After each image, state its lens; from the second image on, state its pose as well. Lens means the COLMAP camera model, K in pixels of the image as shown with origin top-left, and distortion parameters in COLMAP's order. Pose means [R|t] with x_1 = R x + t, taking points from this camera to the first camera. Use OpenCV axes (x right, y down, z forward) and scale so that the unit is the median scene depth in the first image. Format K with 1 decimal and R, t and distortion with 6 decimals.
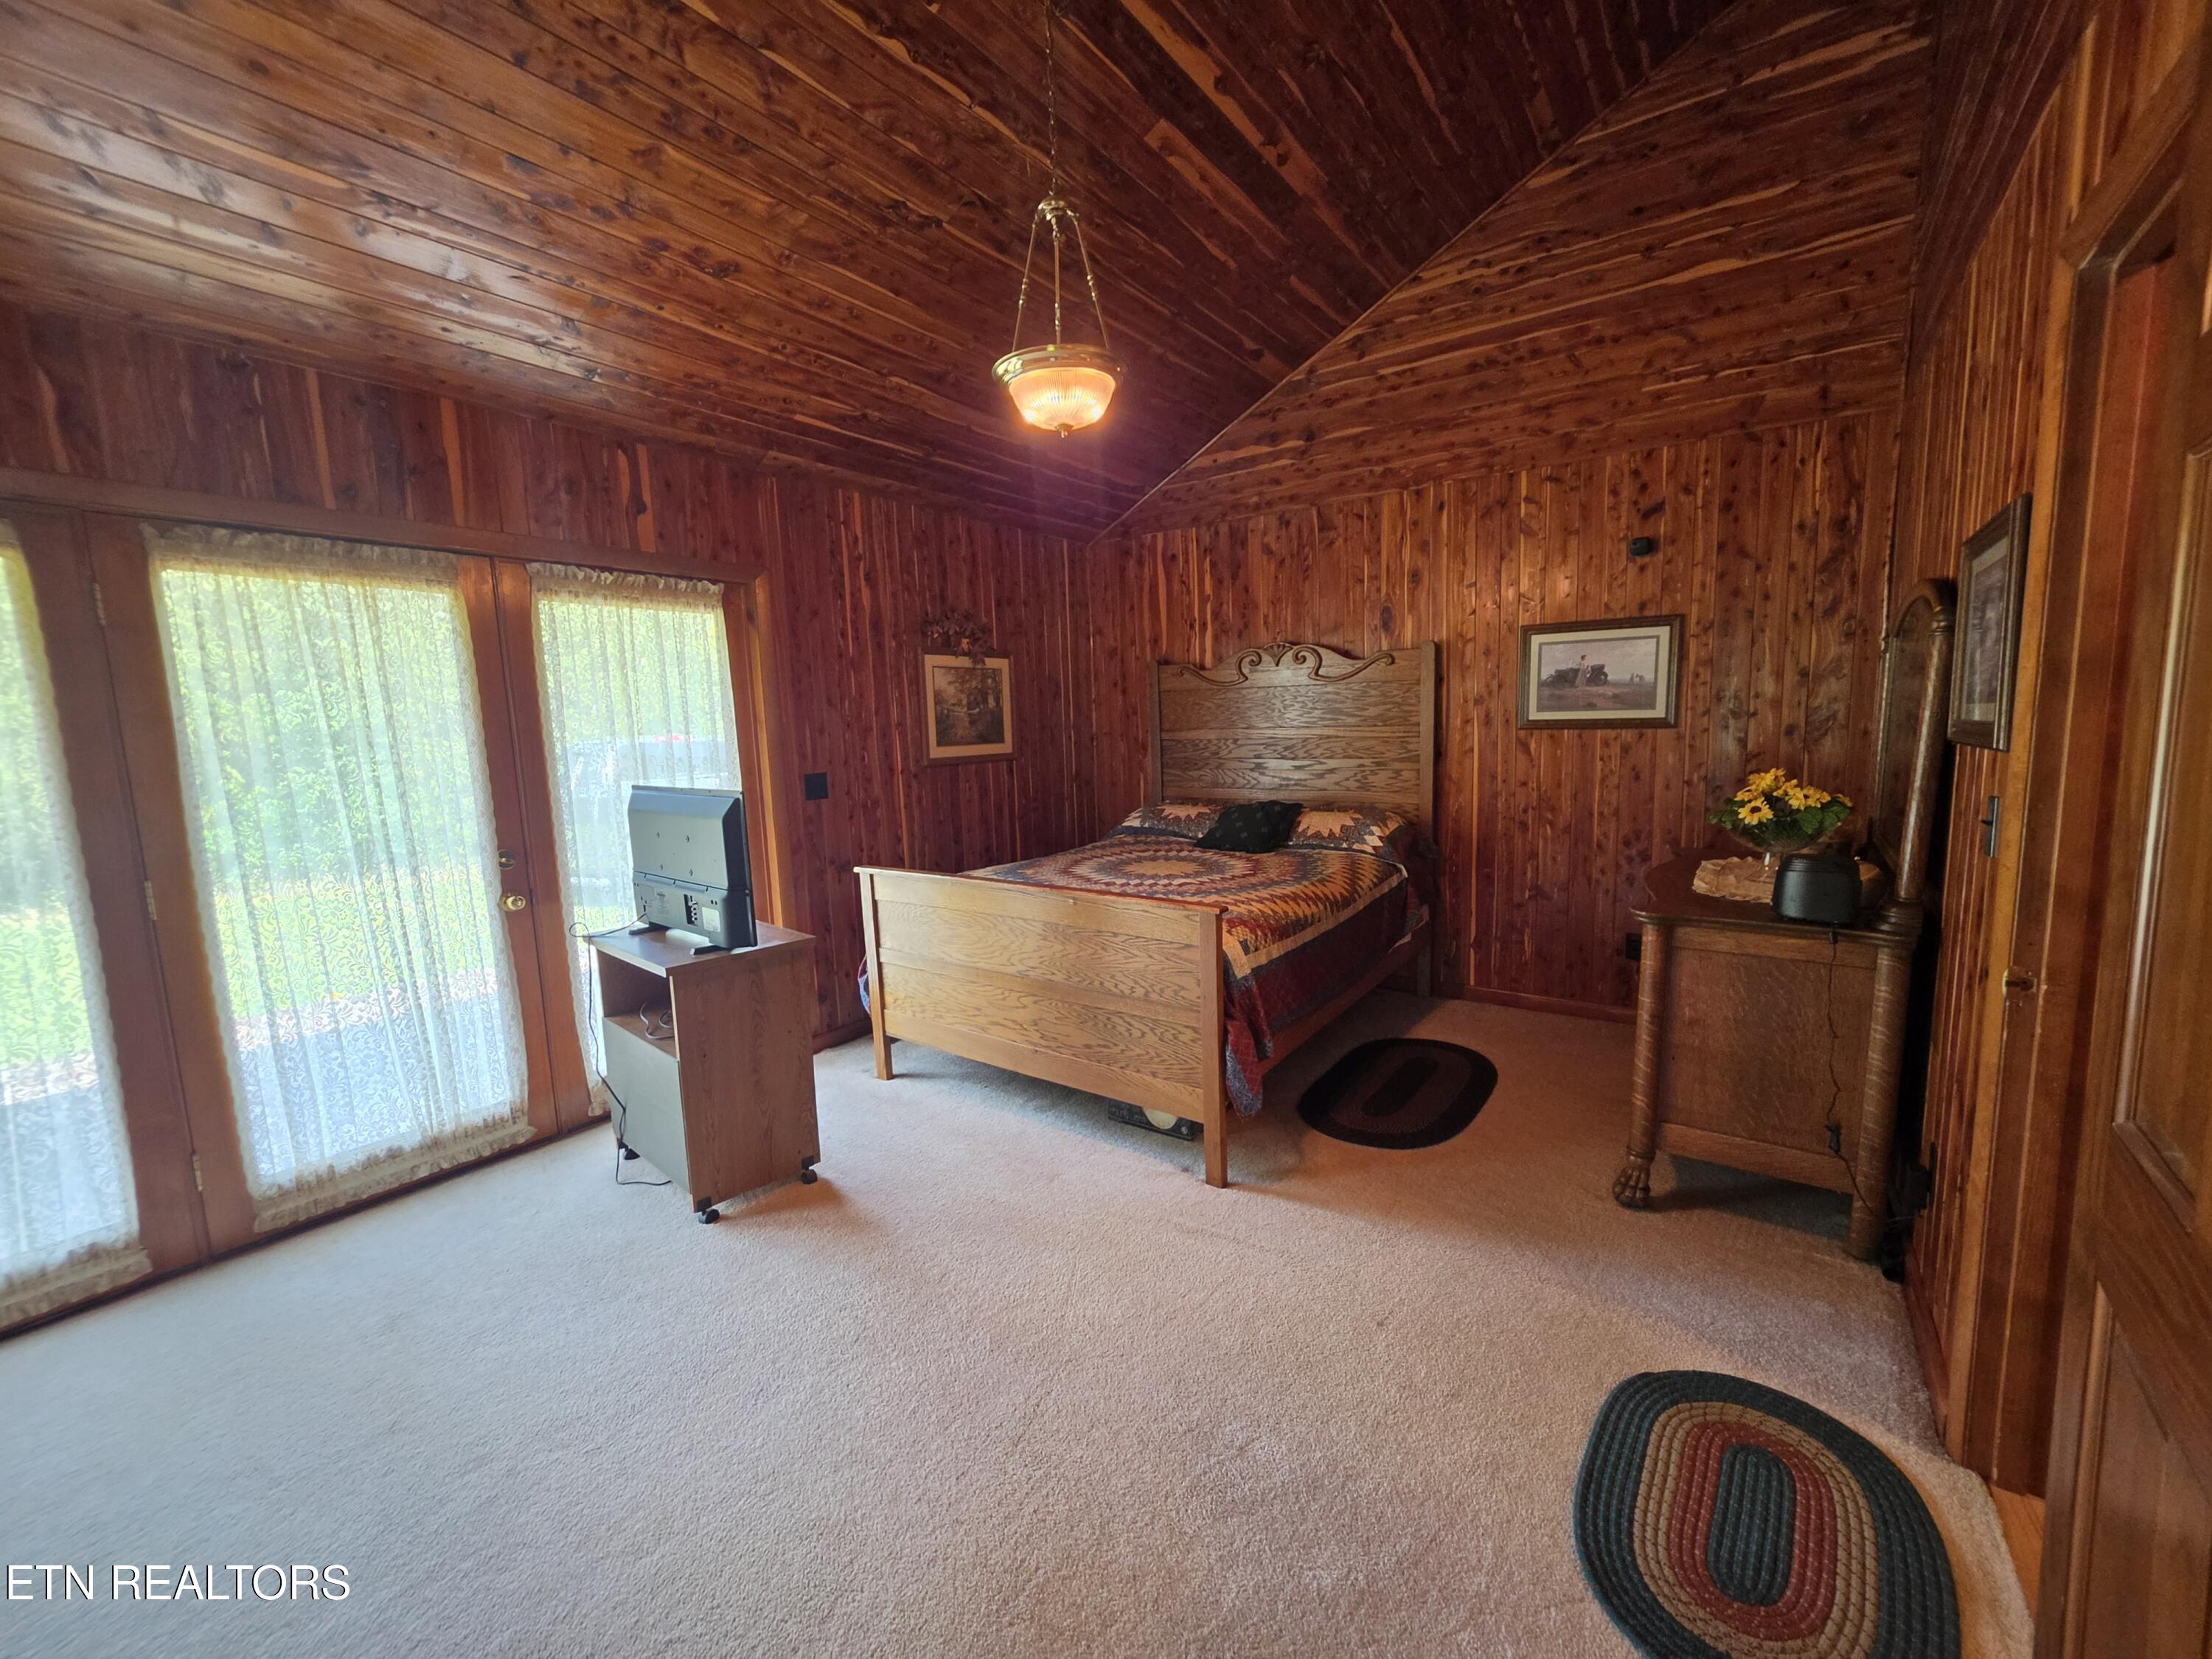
lens RADIAL K [[893.4, 0, 1106.0], [0, 893.4, 829.5], [0, 0, 1]] dist [-0.003962, -0.000243]
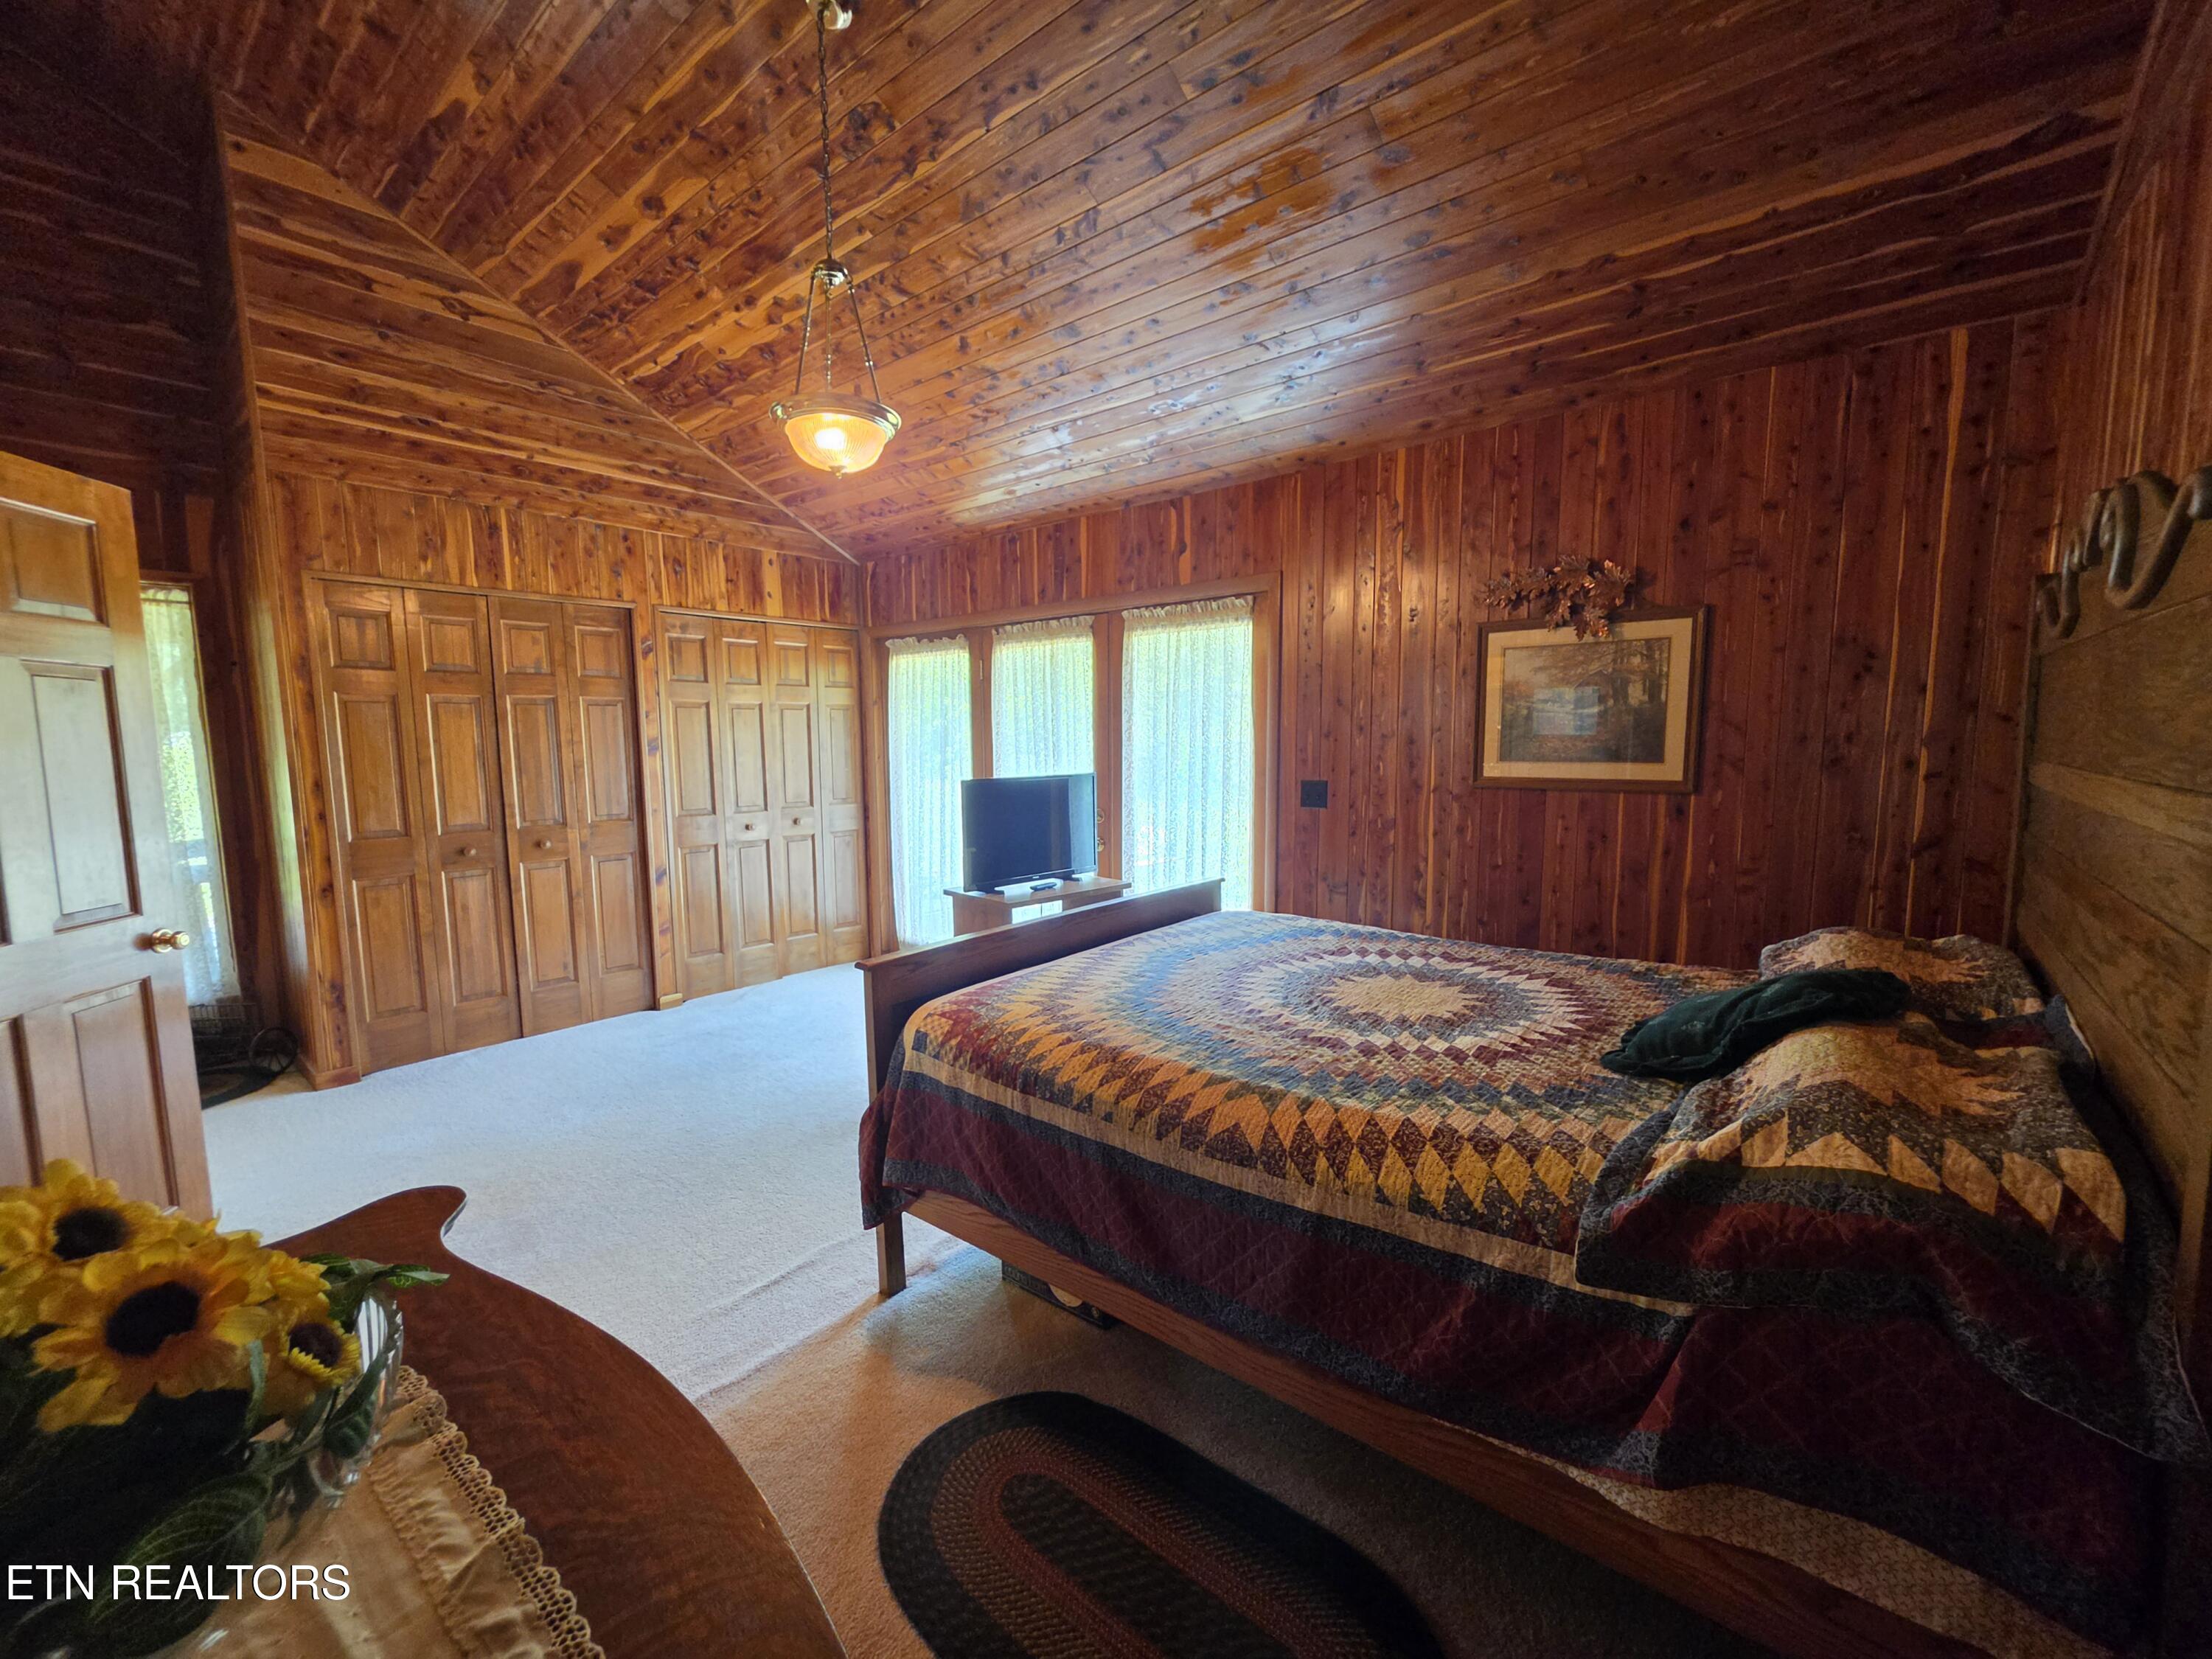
lens RADIAL K [[893.4, 0, 1106.0], [0, 893.4, 829.5], [0, 0, 1]] dist [-0.003962, -0.000243]
pose [[-0.066234, 0.136716, -0.988394, 0.571097], [-0.109831, 0.983551, 0.143406, -0.111990], [0.991741, 0.118054, -0.050129, 0.766199]]
